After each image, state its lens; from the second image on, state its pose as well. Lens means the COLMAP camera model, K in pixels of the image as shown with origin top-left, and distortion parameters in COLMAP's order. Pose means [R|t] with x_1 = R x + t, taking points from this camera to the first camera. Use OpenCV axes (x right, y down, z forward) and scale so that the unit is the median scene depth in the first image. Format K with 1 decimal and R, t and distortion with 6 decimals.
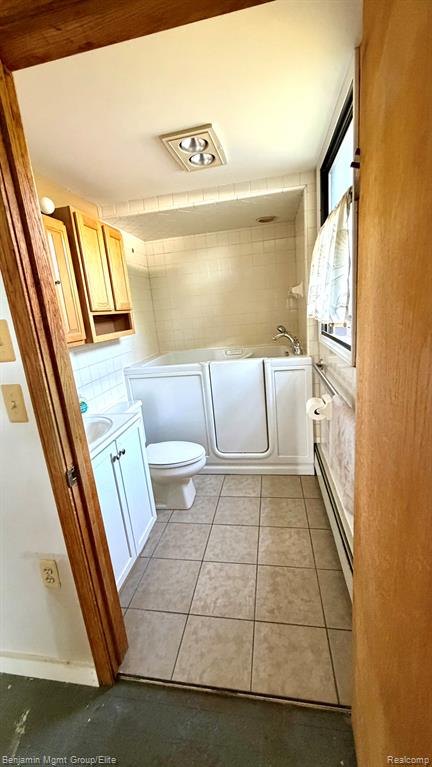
lens RADIAL K [[305.5, 0, 214.9], [0, 305.5, 383.2], [0, 0, 1]] dist [-0.001774, 0.000659]
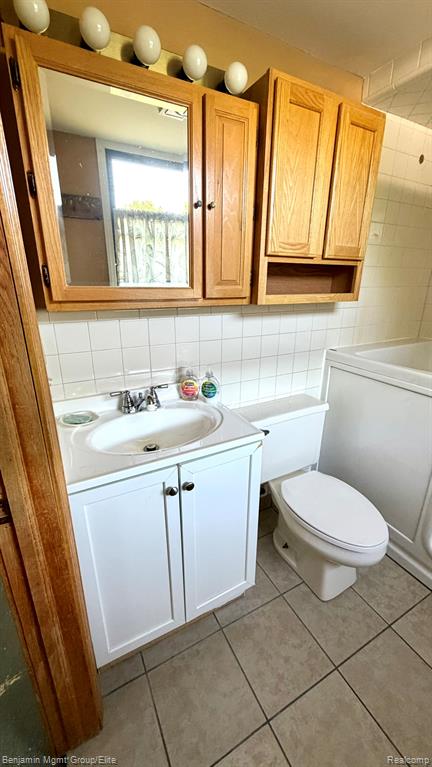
lens RADIAL K [[305.5, 0, 216.8], [0, 305.5, 381.2], [0, 0, 1]] dist [-0.001774, 0.000659]
pose [[0.612308, 0.338116, -0.714672, 0.083969], [-0.246138, 0.940541, 0.234092, -0.108222], [0.751329, 0.032571, 0.659124, 0.494644]]
